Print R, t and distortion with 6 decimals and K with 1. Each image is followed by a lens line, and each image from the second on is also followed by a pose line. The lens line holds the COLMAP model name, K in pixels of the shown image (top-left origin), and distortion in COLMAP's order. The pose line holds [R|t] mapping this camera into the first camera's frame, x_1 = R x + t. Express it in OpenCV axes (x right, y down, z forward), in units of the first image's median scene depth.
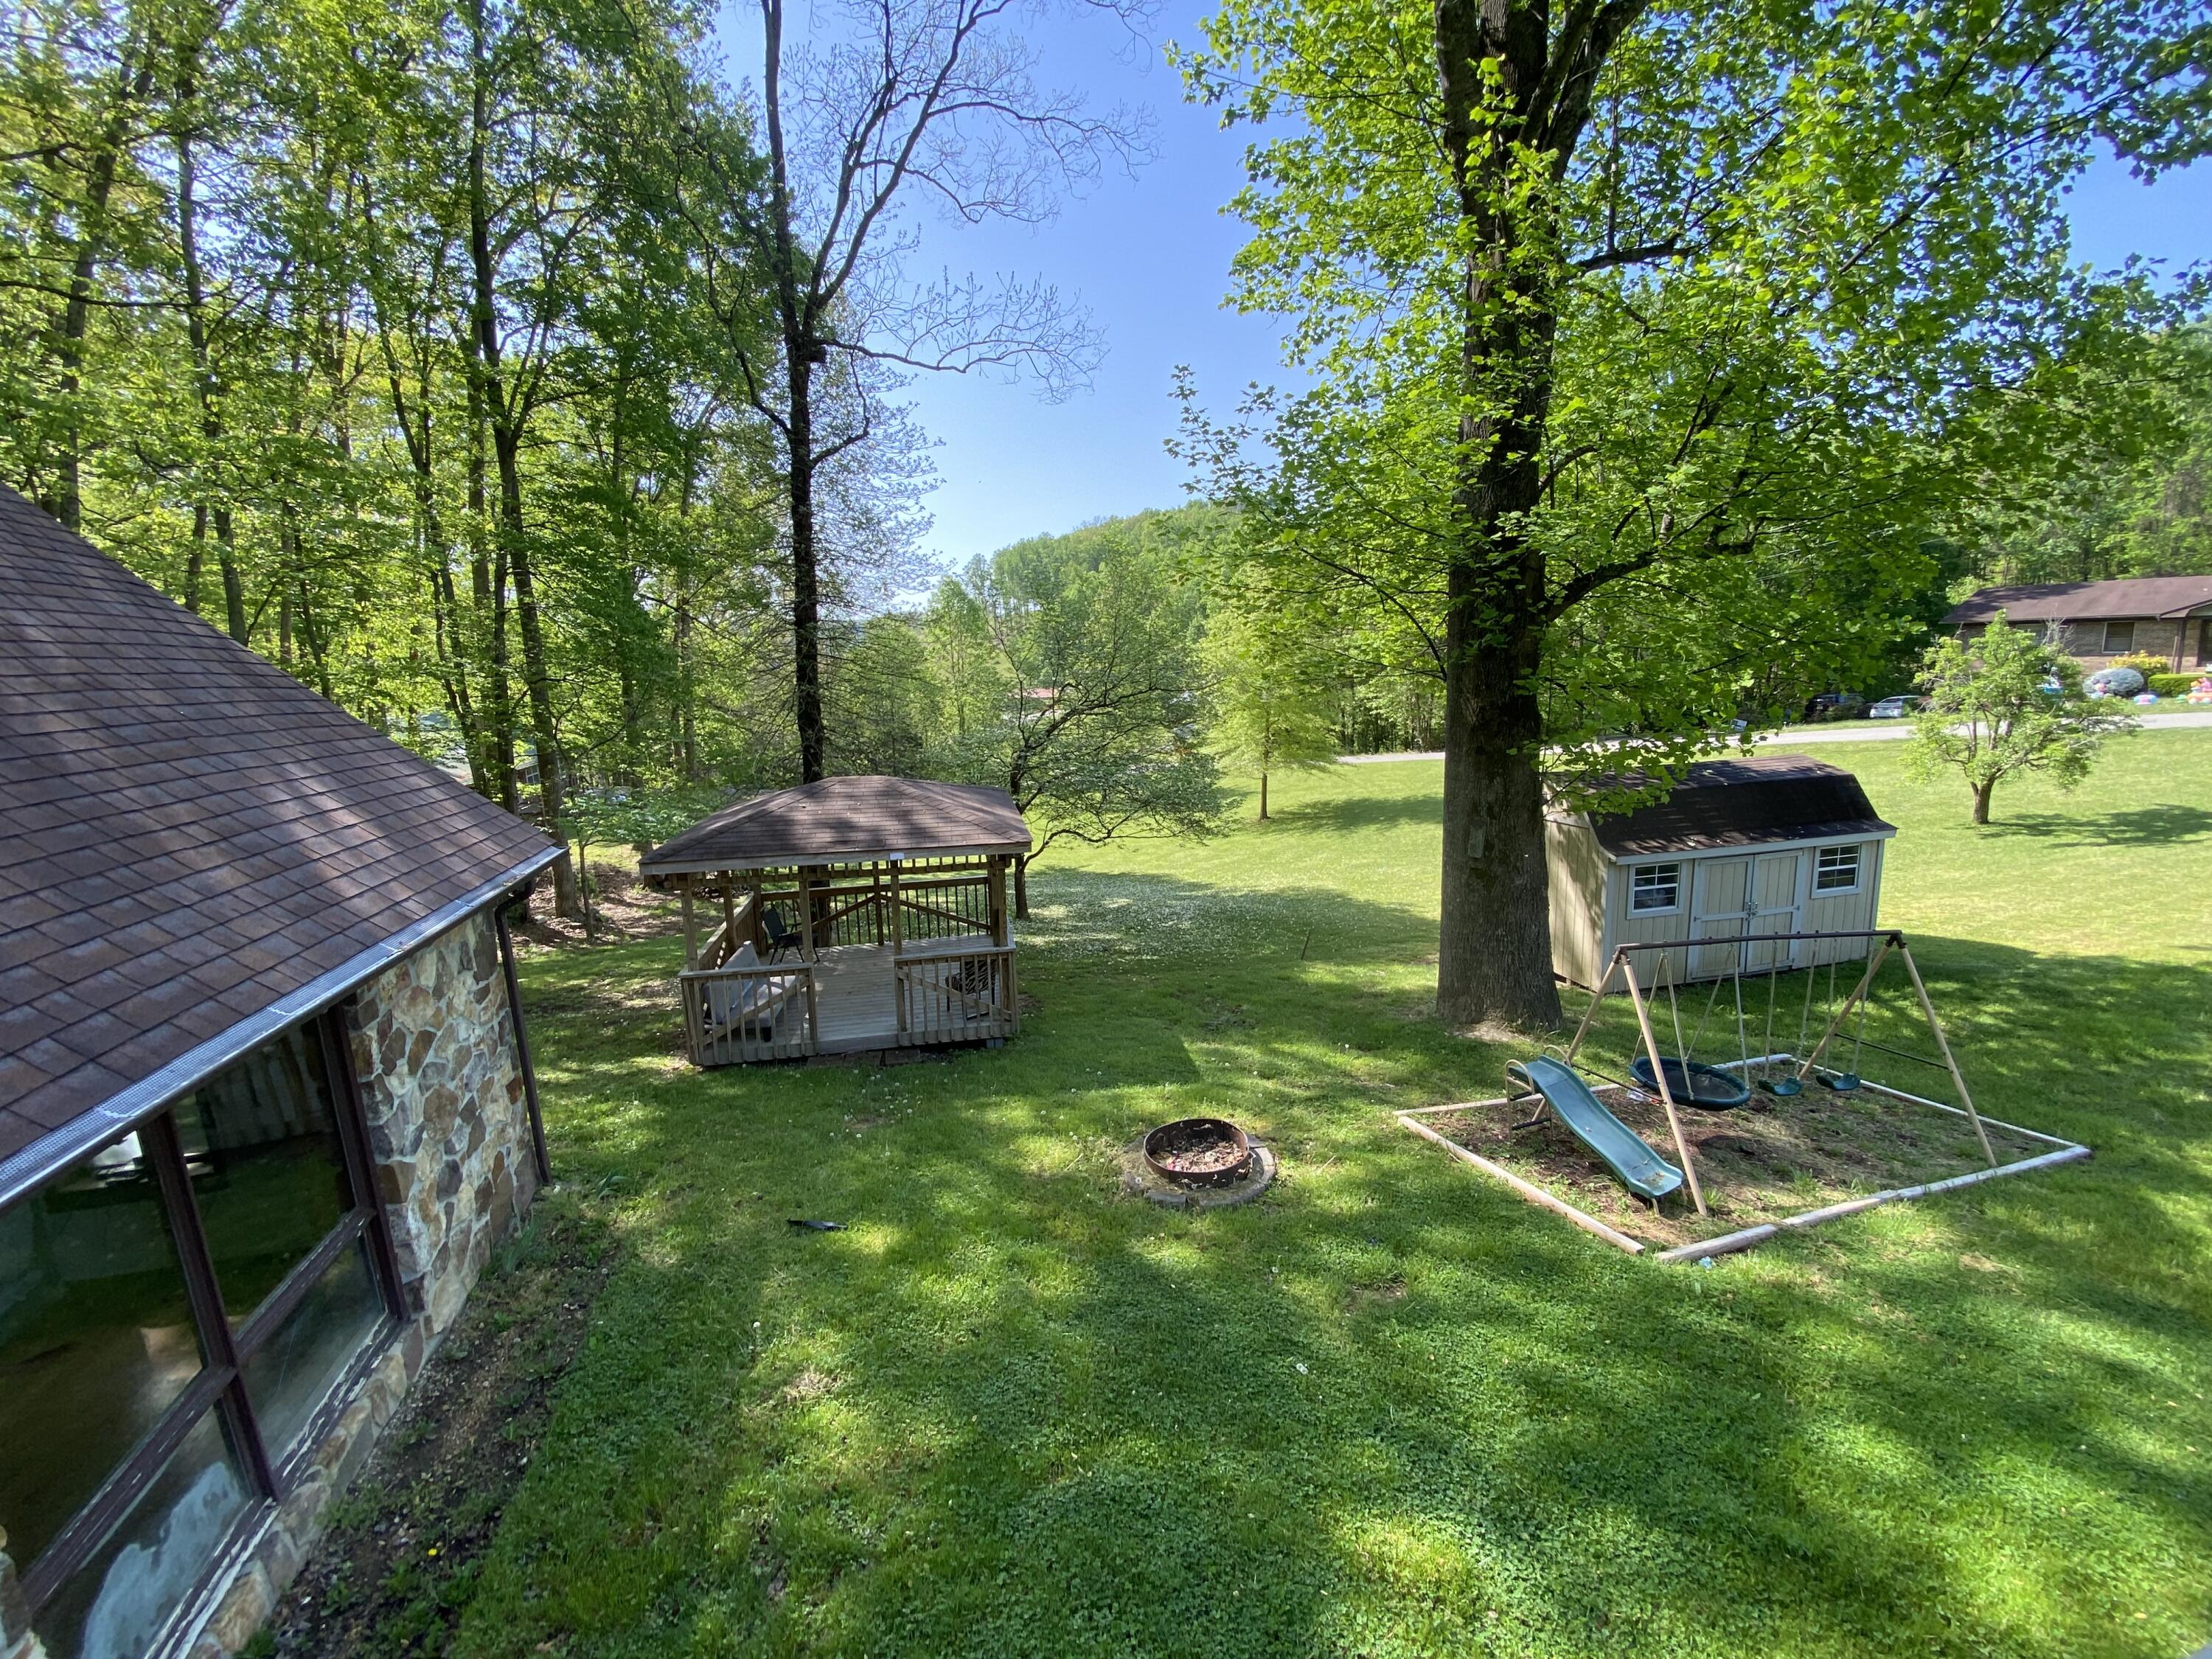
lens RADIAL K [[899.8, 0, 1106.0], [0, 899.8, 829.5], [0, 0, 1]] dist [-0.001415, -0.012146]
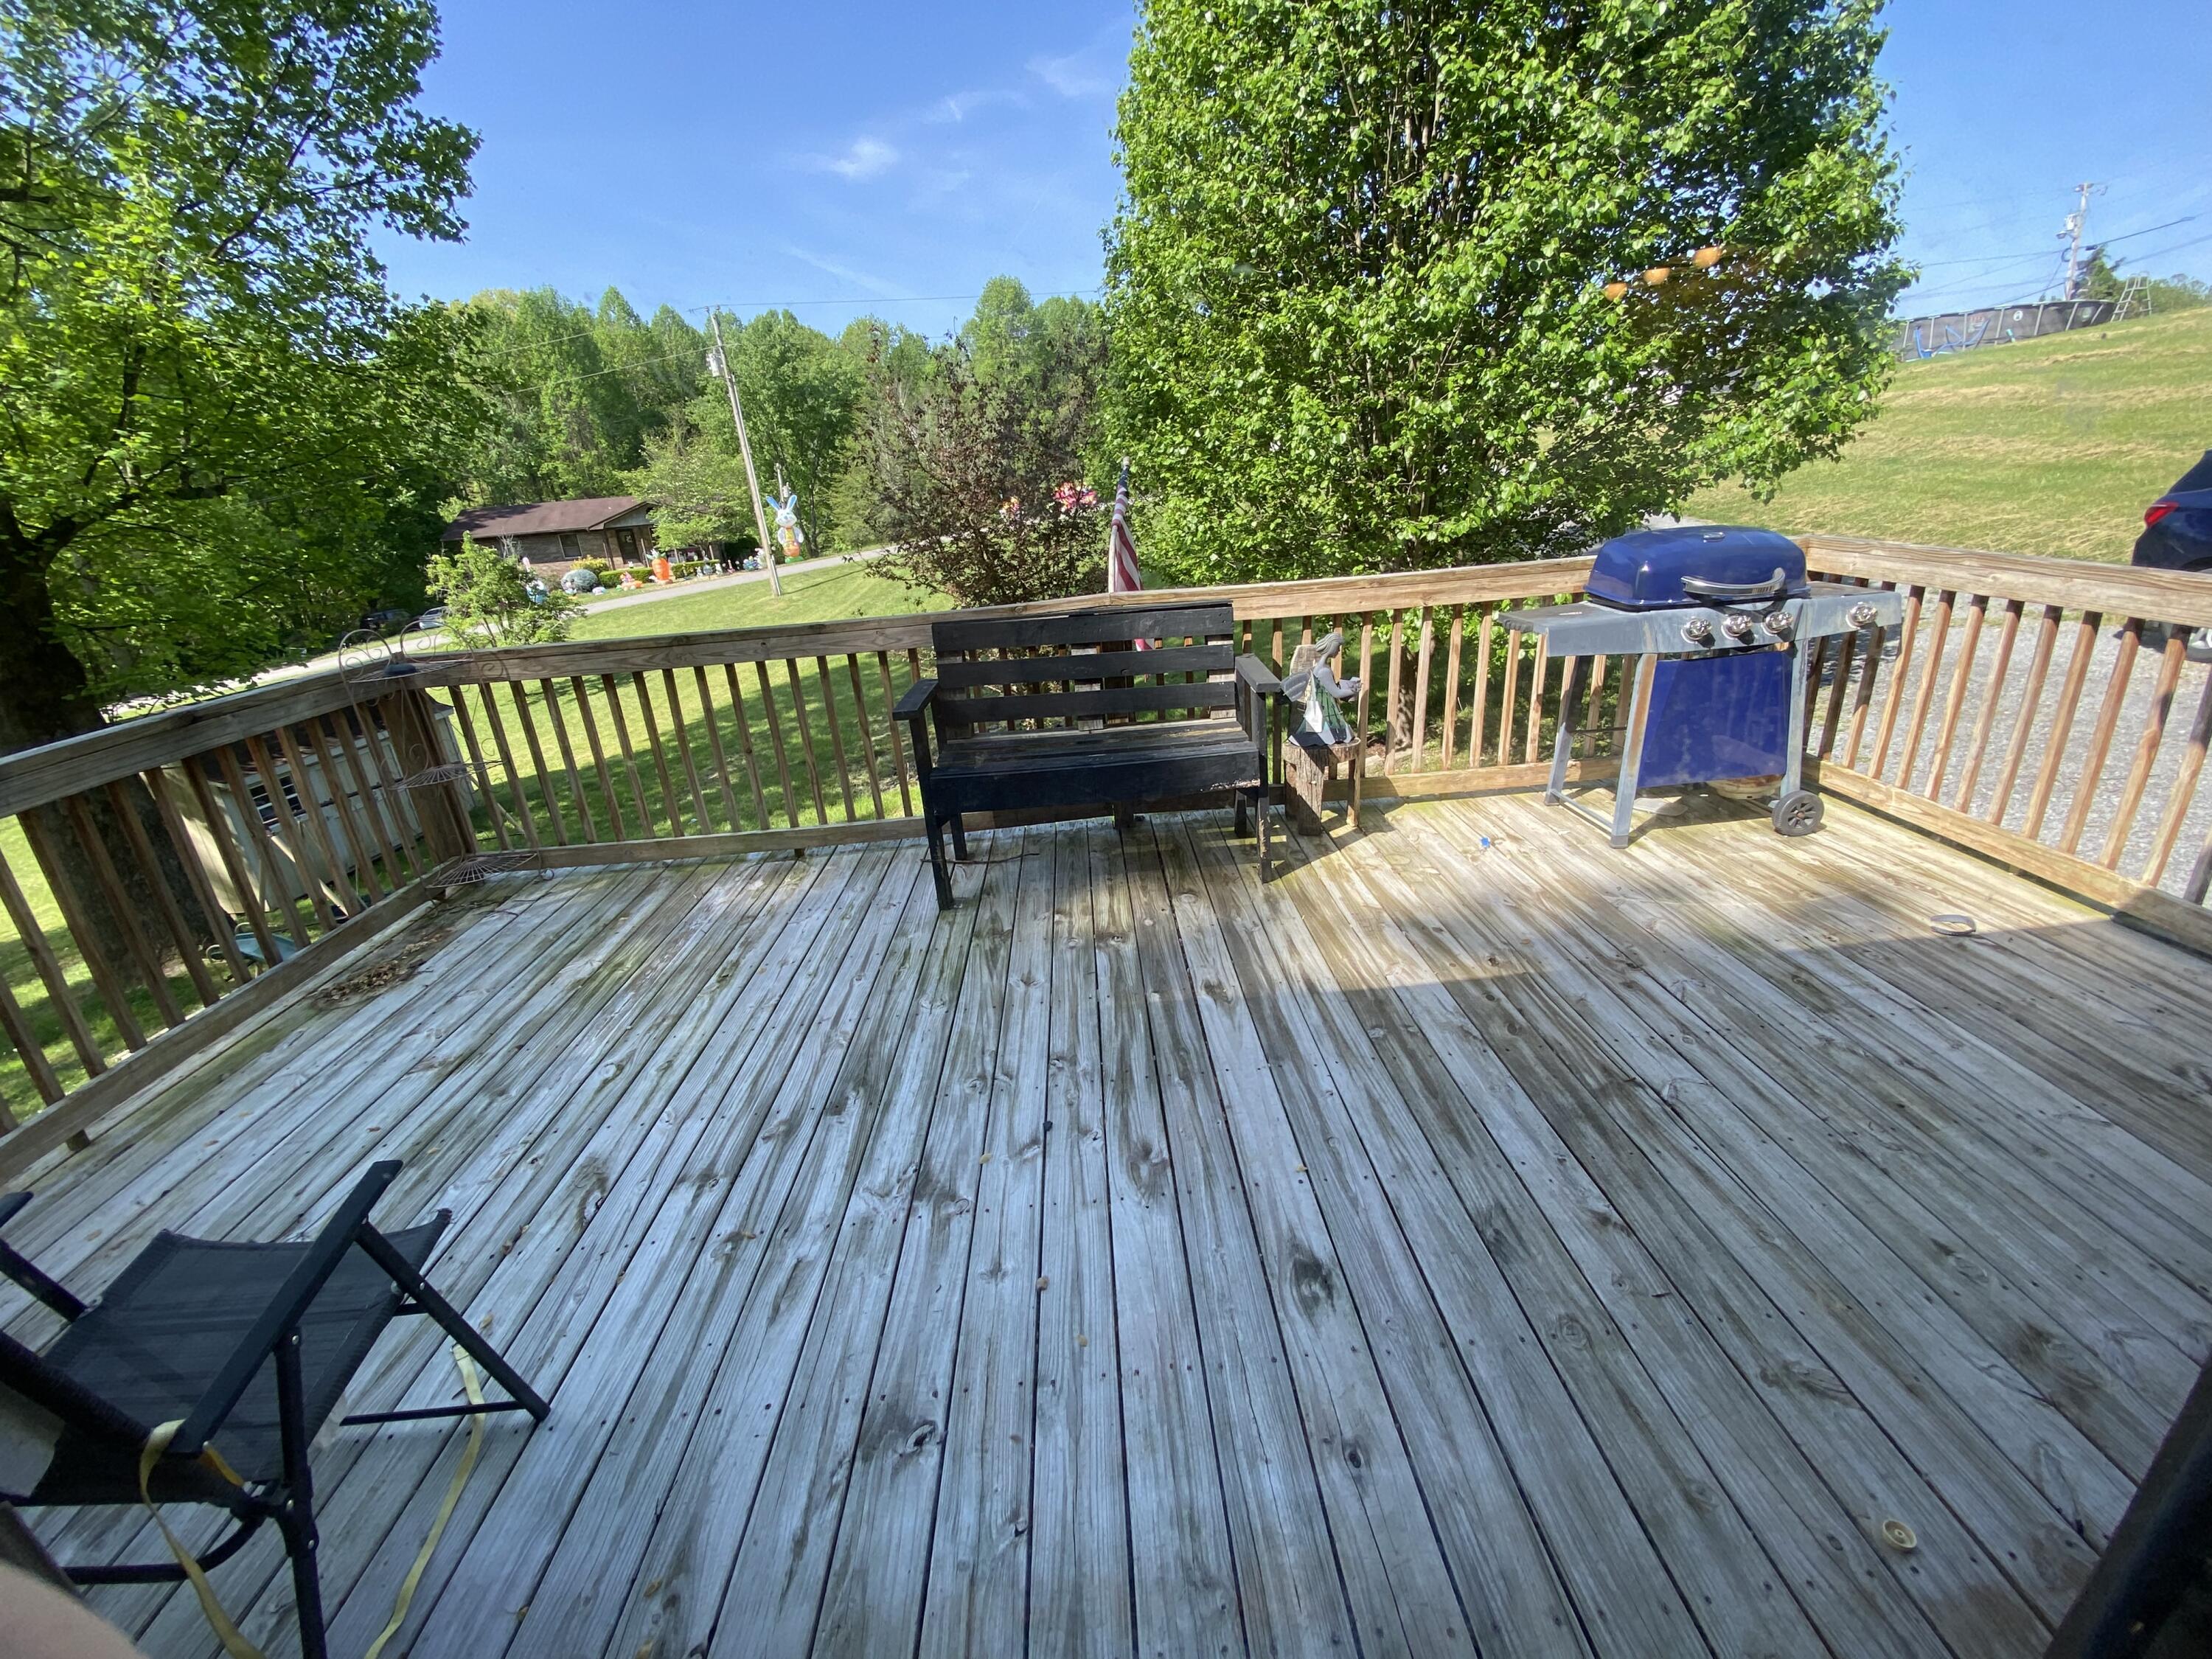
lens RADIAL K [[881.0, 0, 1108.7], [0, 881.0, 835.8], [0, 0, 1]] dist [0.002221, -0.013868]
pose [[0.214107, -0.327800, 0.920166, -0.105256], [0.235779, 0.931500, 0.276976, 0.030560], [-0.947927, 0.157654, 0.276729, -0.164705]]
